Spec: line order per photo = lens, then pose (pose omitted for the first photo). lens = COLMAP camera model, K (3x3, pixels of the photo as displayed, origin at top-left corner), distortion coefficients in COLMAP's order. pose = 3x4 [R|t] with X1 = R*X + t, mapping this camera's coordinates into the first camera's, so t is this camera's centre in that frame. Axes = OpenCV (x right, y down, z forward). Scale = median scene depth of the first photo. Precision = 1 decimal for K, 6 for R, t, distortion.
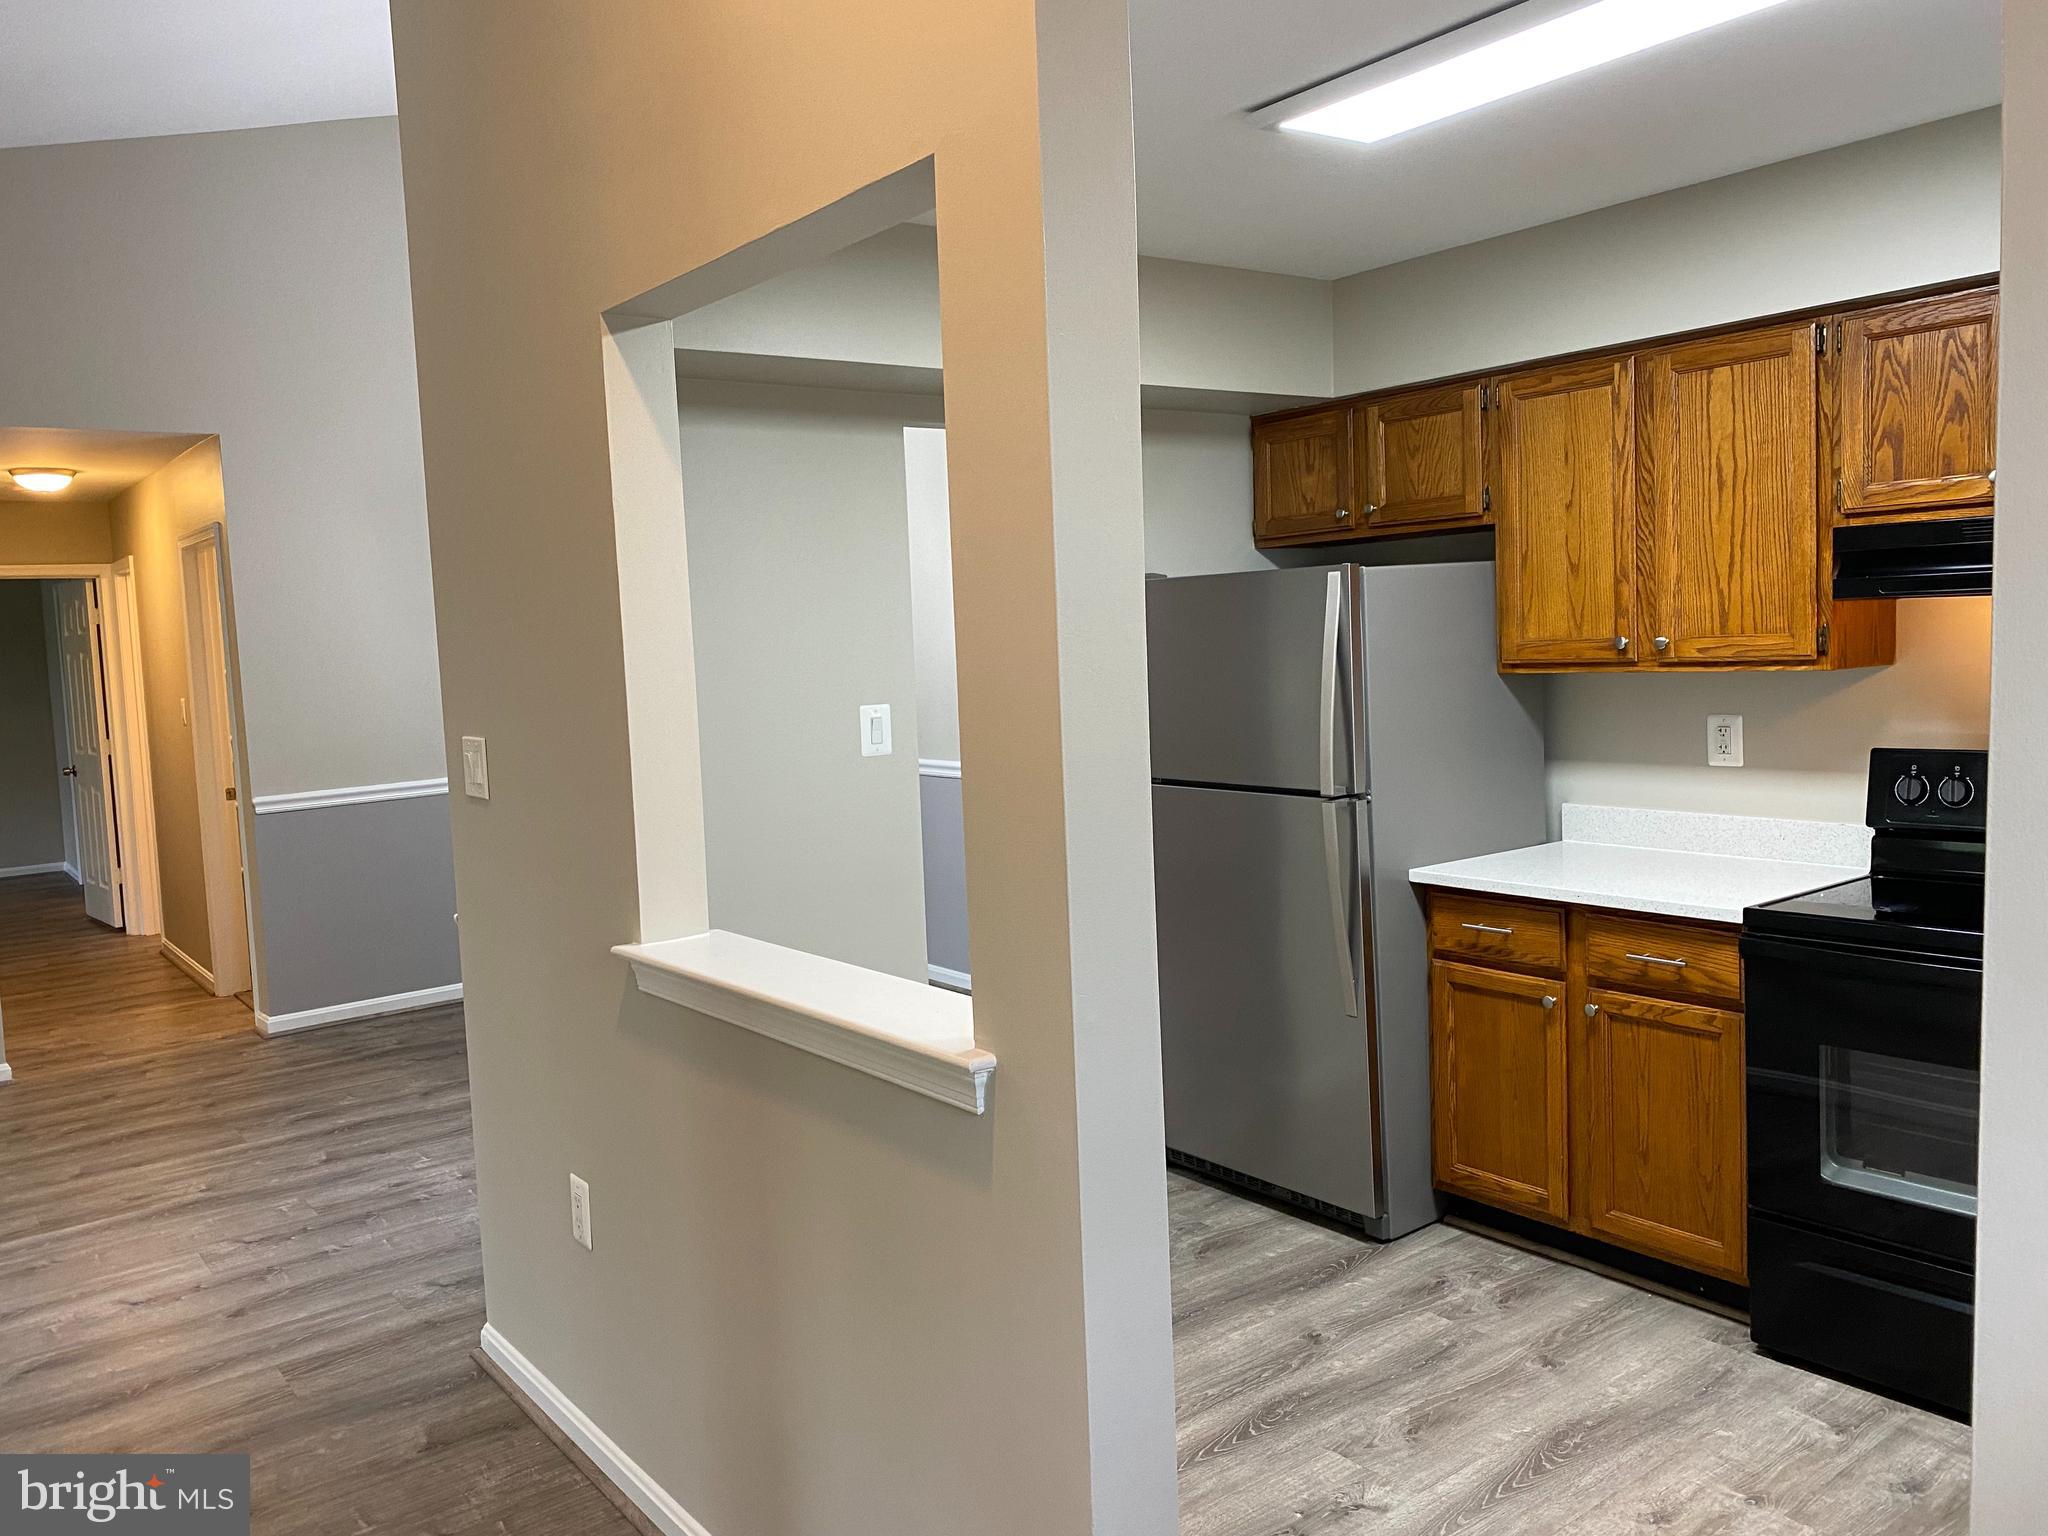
lens RADIAL K [[1564.4, 0, 997.9], [0, 1564.4, 746.1], [0, 0, 1]] dist [0.029752, -0.033692]
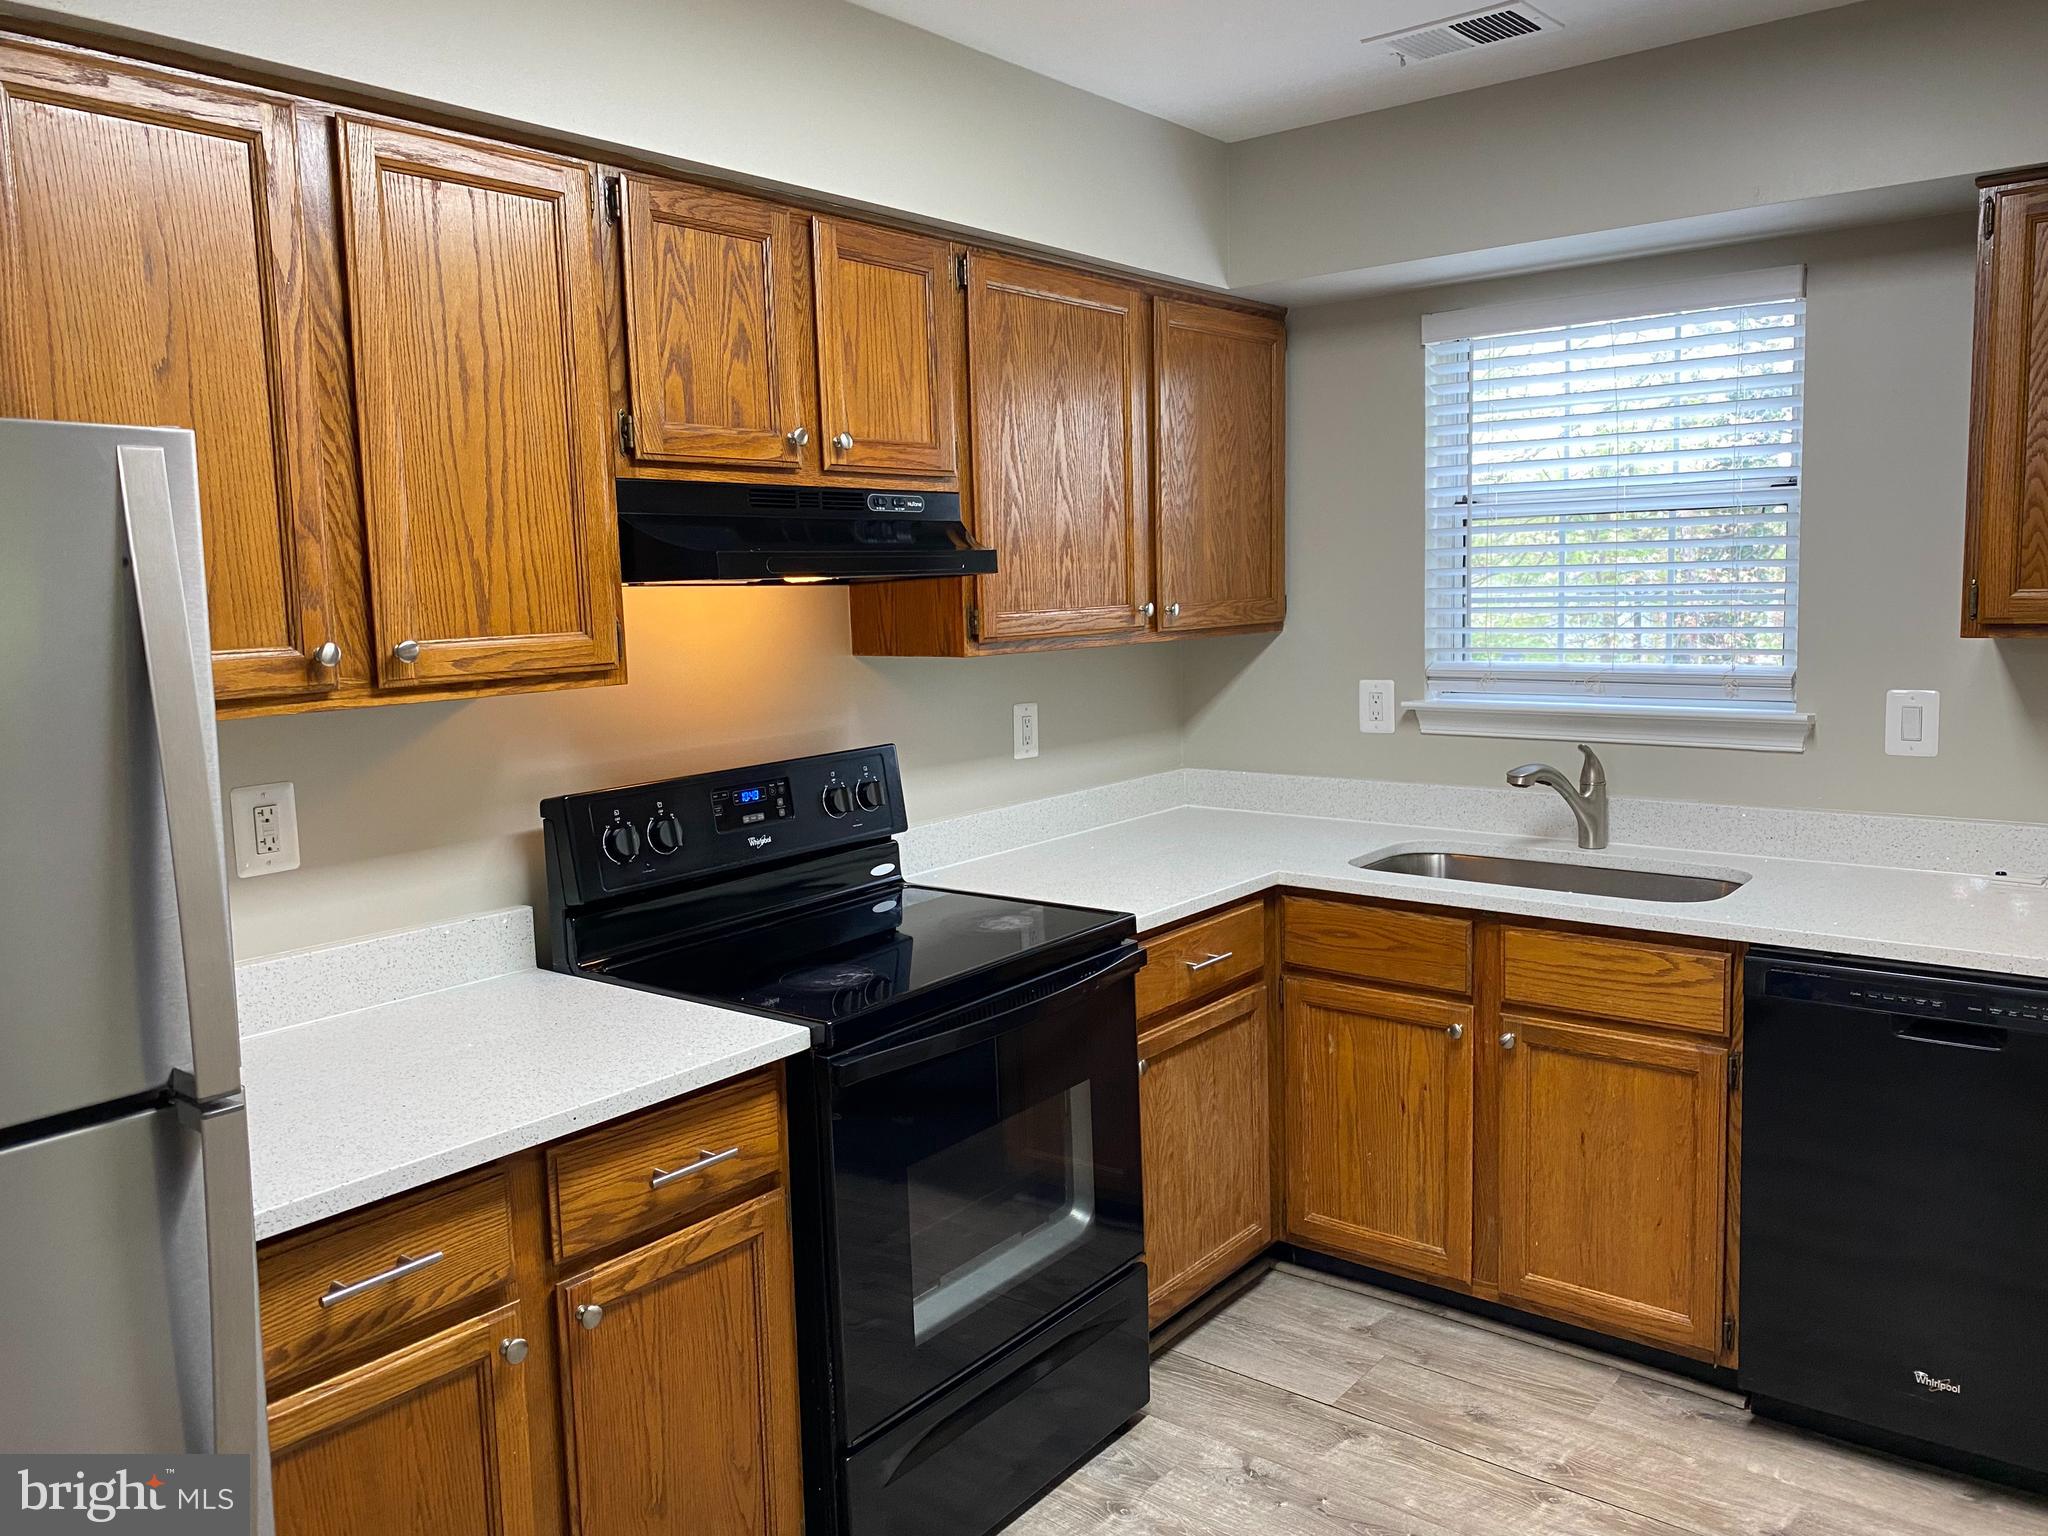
lens RADIAL K [[1564.4, 0, 1006.5], [0, 1564.4, 751.5], [0, 0, 1]] dist [0.029752, -0.033692]
pose [[-0.249787, -0.059102, 0.966495, -0.165843], [0.107537, 0.990268, 0.088349, -0.056033], [-0.962311, 0.126002, -0.241000, 0.915670]]
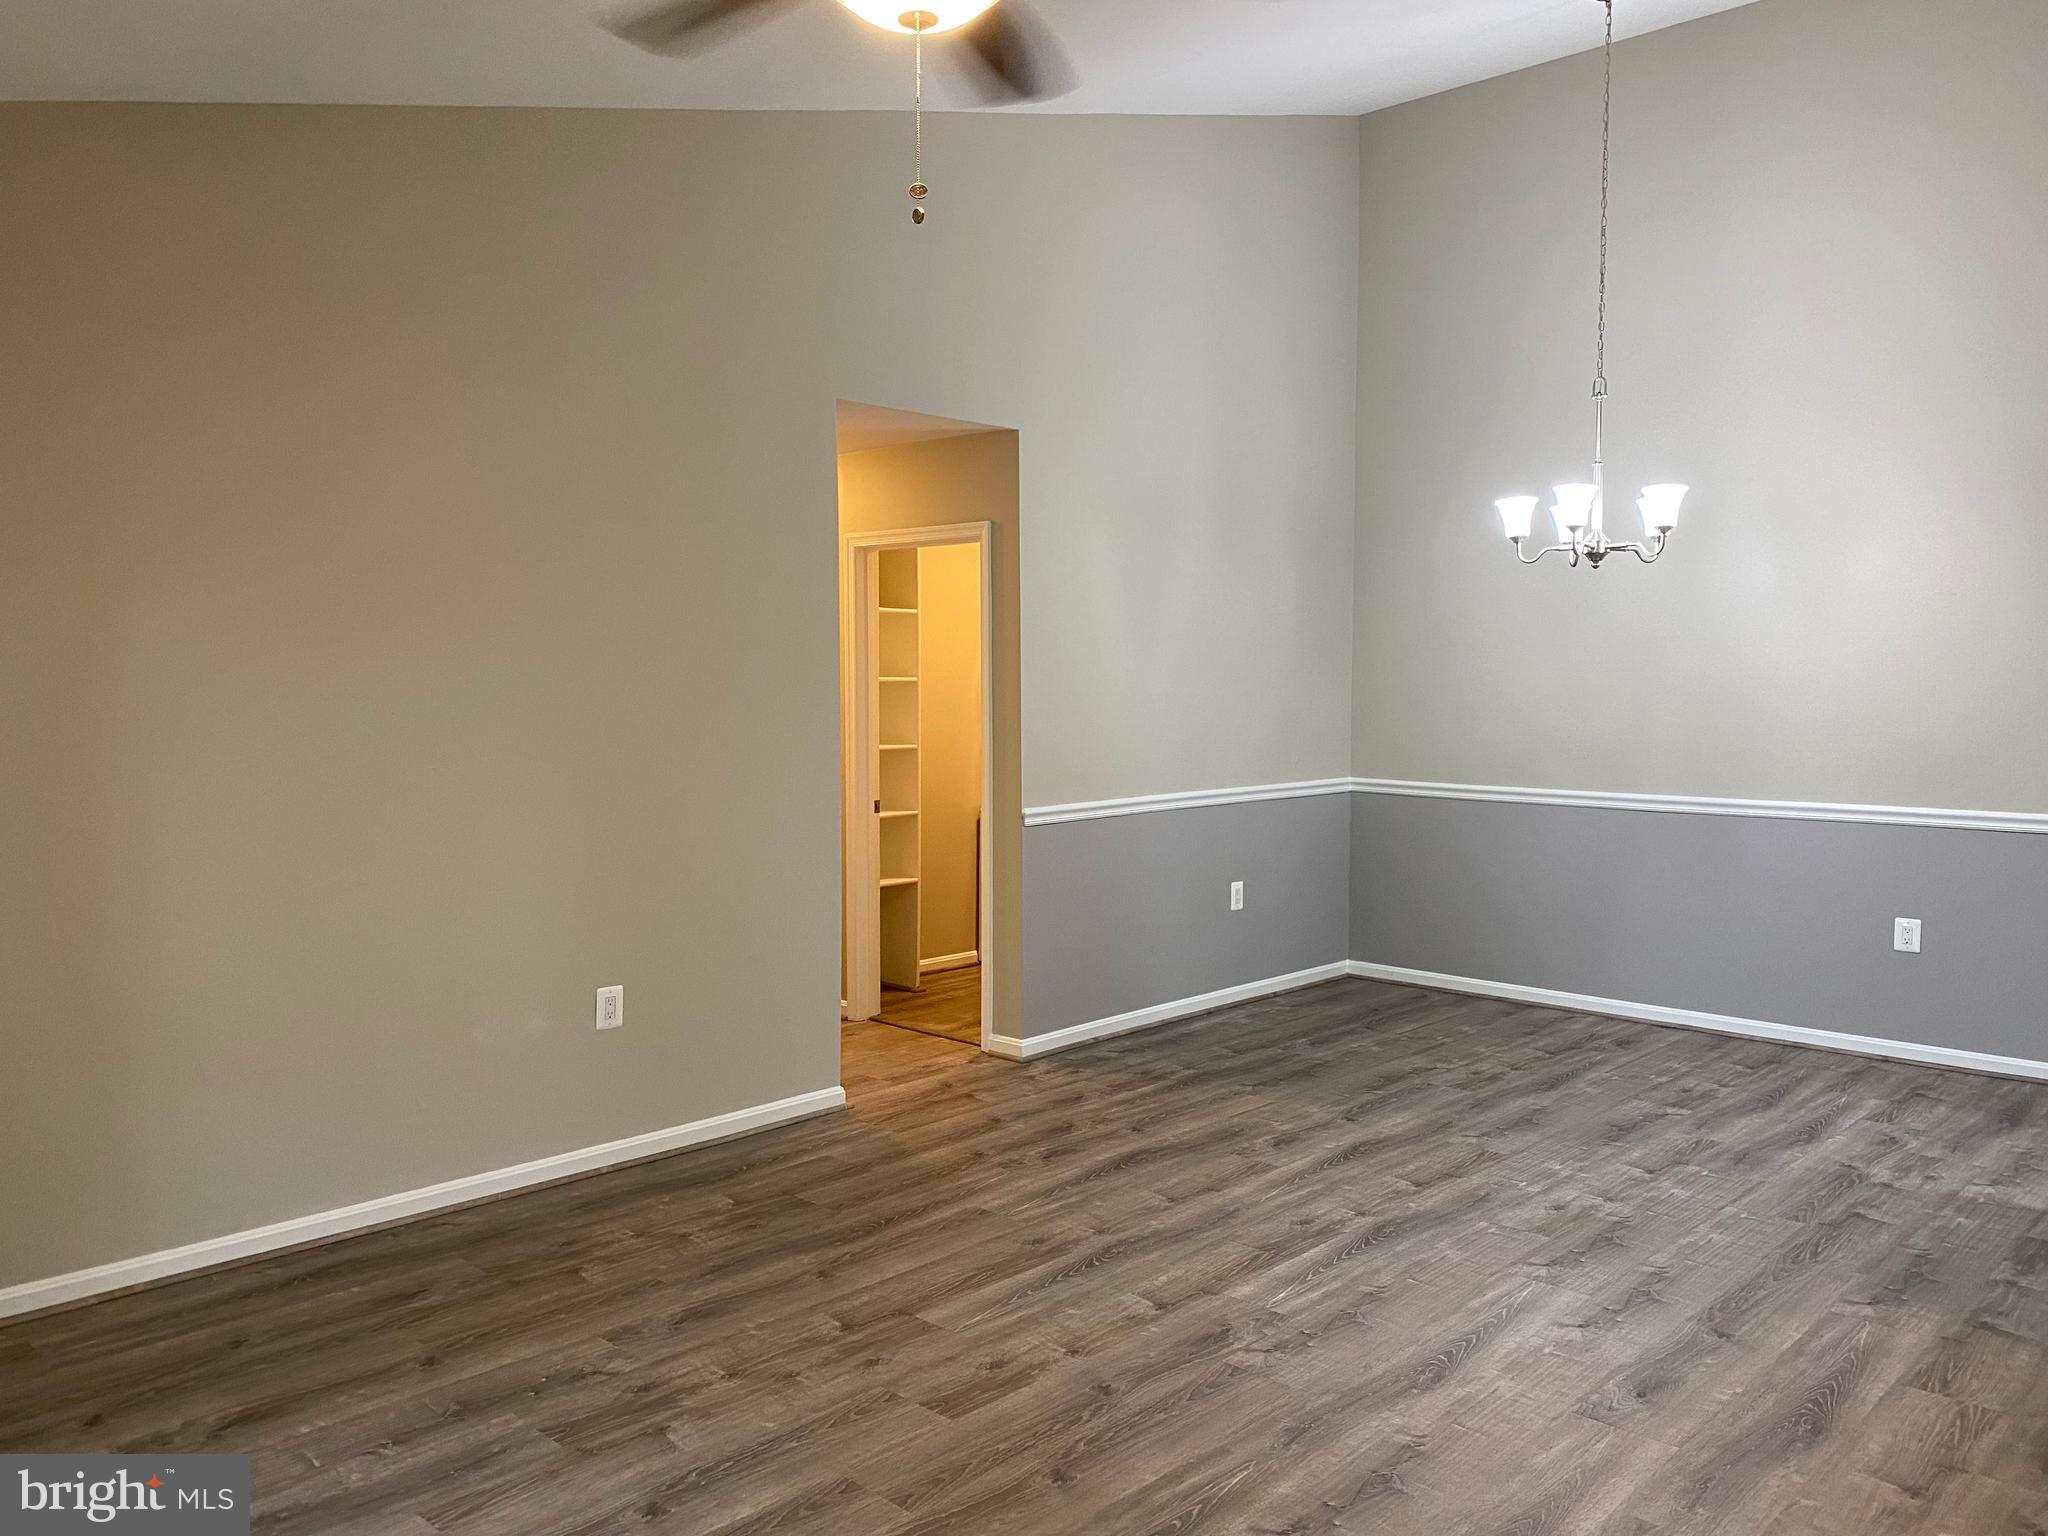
lens RADIAL K [[1564.4, 0, 1005.7], [0, 1564.4, 778.6], [0, 0, 1]] dist [0.029752, -0.033692]
pose [[0.985599, 0.036352, 0.165143, -1.090090], [-0.033934, 0.999272, -0.017444, 0.054016], [-0.165657, 0.011588, 0.986115, 0.123638]]
